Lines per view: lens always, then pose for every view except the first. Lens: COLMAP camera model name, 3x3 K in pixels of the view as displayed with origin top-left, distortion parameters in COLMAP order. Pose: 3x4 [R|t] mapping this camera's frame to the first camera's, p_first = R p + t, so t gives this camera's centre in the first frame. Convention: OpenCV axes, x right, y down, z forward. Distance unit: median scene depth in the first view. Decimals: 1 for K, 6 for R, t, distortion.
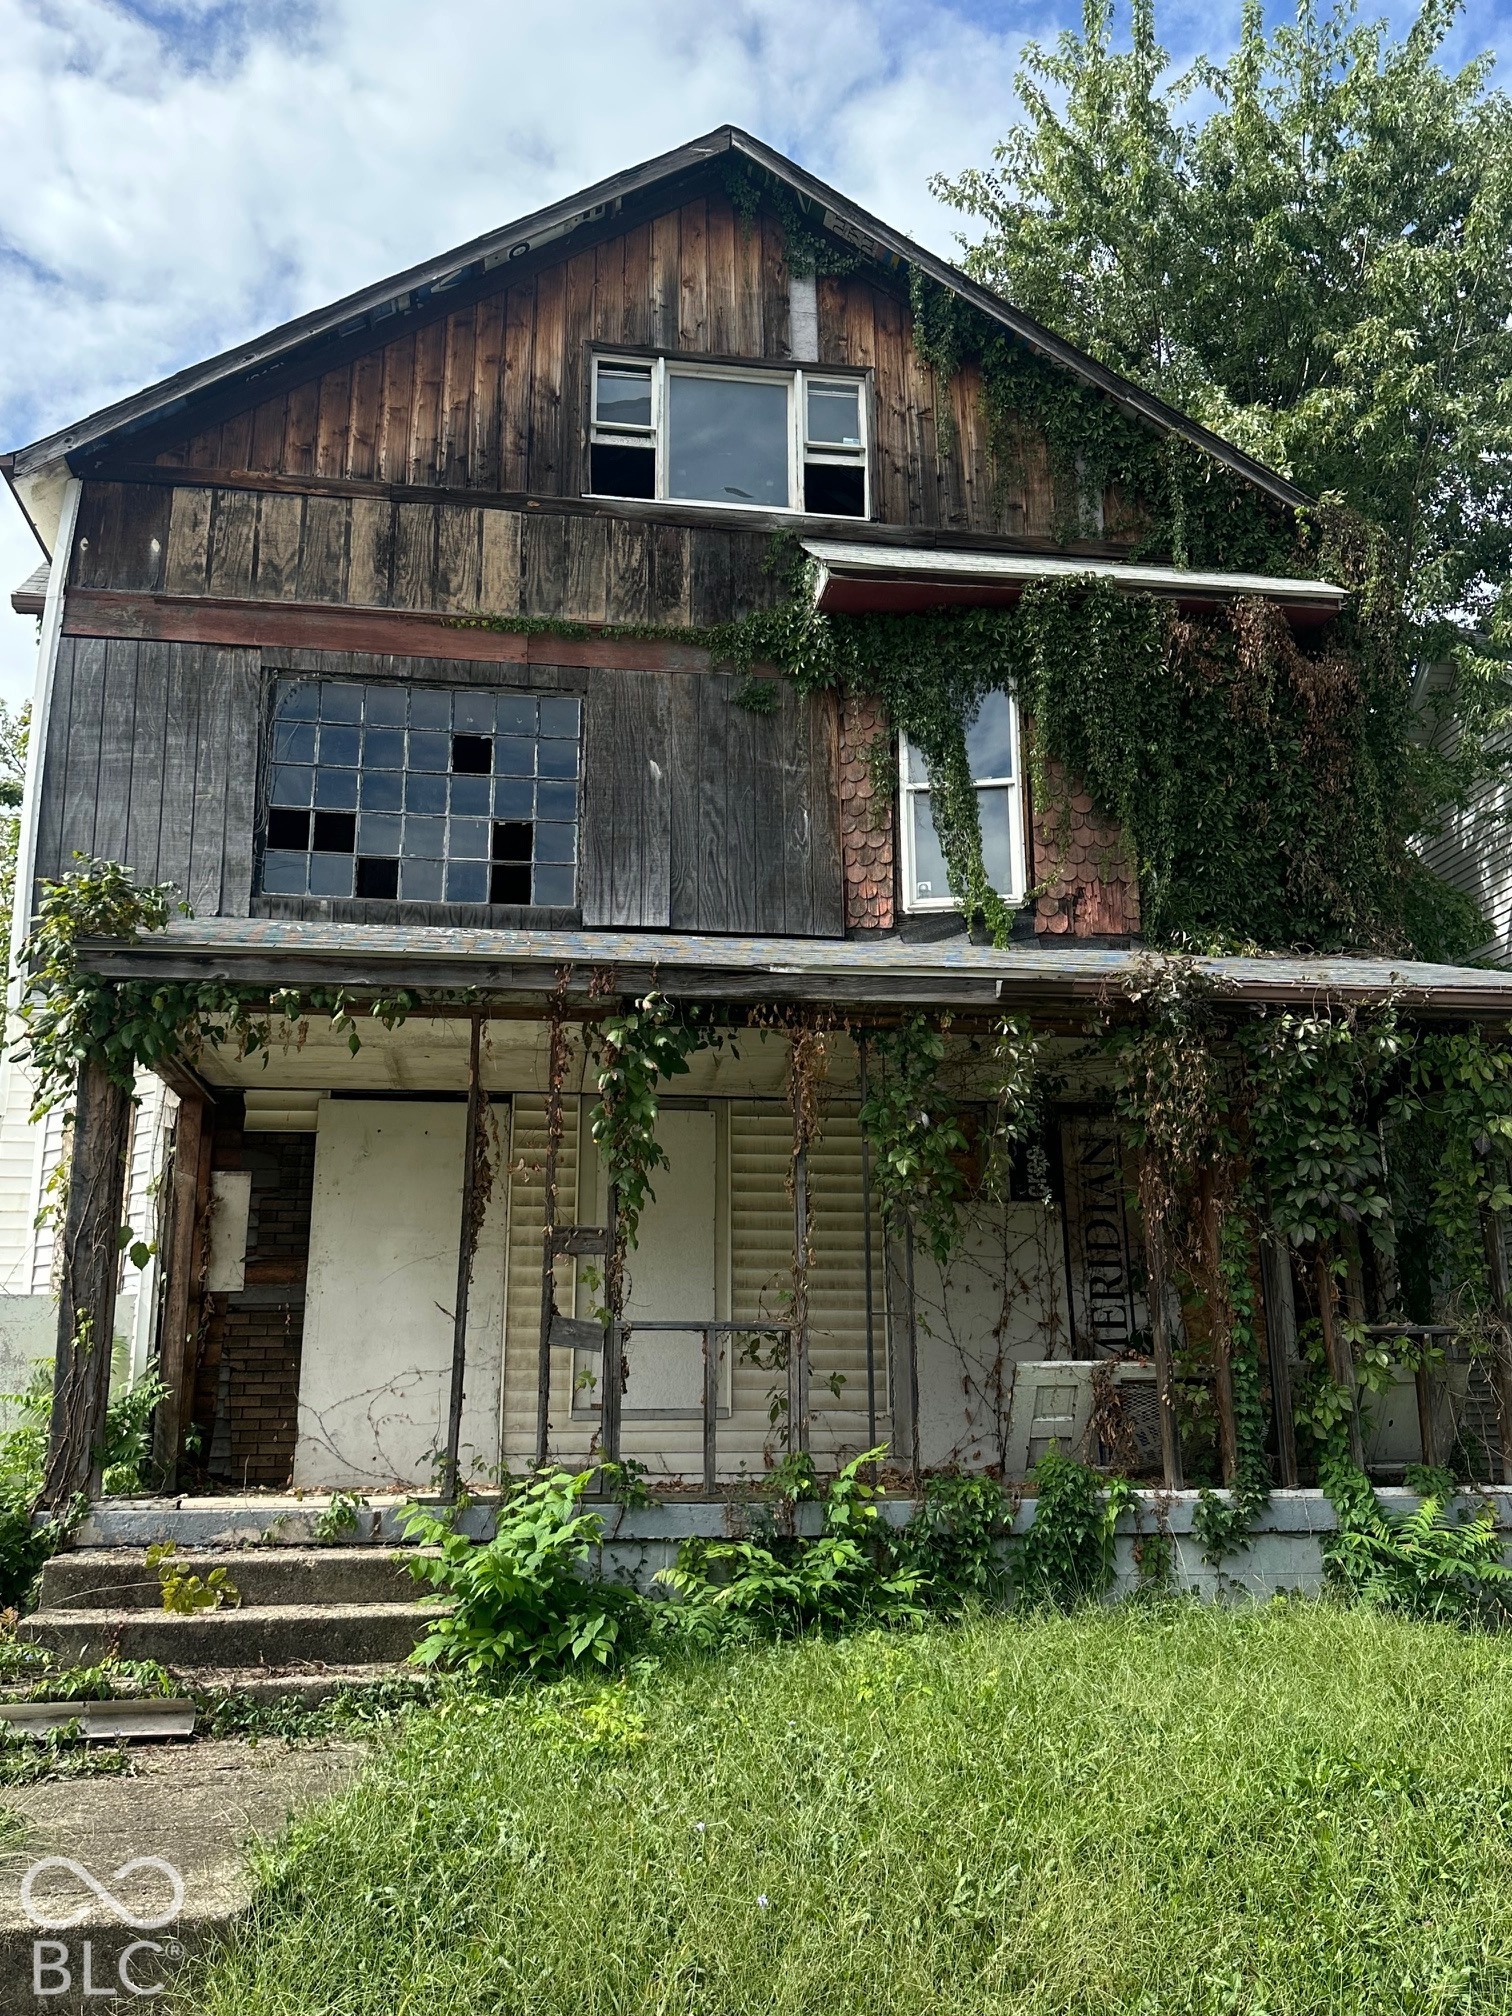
lens RADIAL K [[1608.3, 0, 756.0], [0, 1608.3, 1008.0], [0, 0, 1]] dist [0.130699, -0.250774]
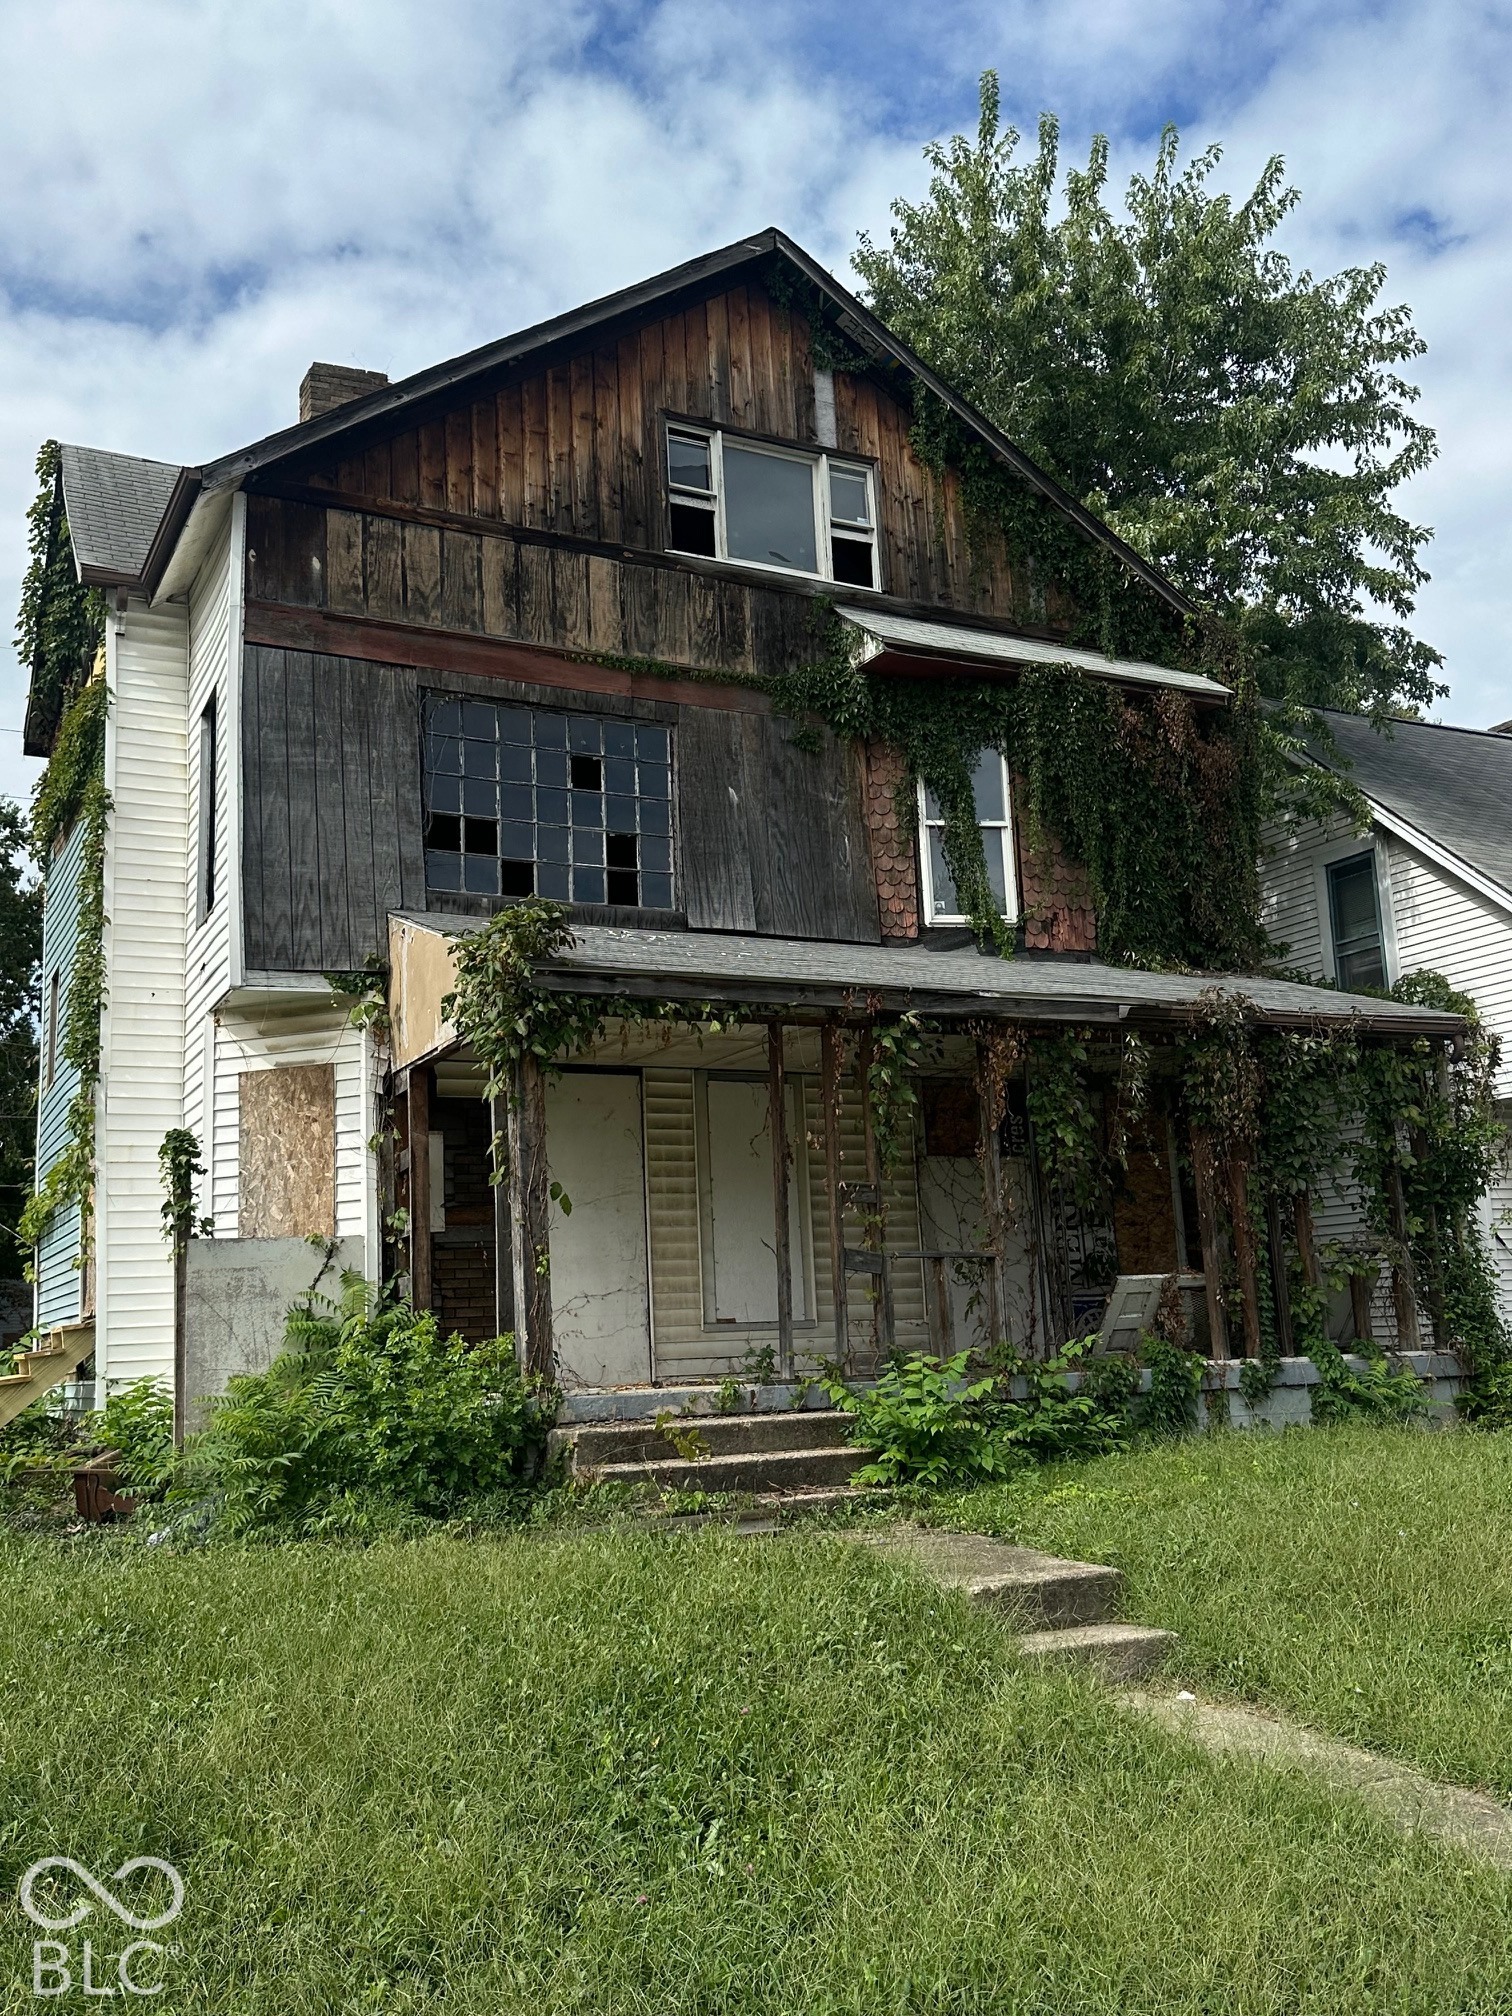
lens RADIAL K [[1773.6, 0, 756.0], [0, 1773.6, 1008.0], [0, 0, 1]] dist [0.113987, 0.001831]
pose [[0.946292, 0.027227, 0.322164, -0.464314], [-0.043994, 0.998023, 0.044878, -0.050583], [-0.320306, -0.056641, 0.945619, -0.255850]]
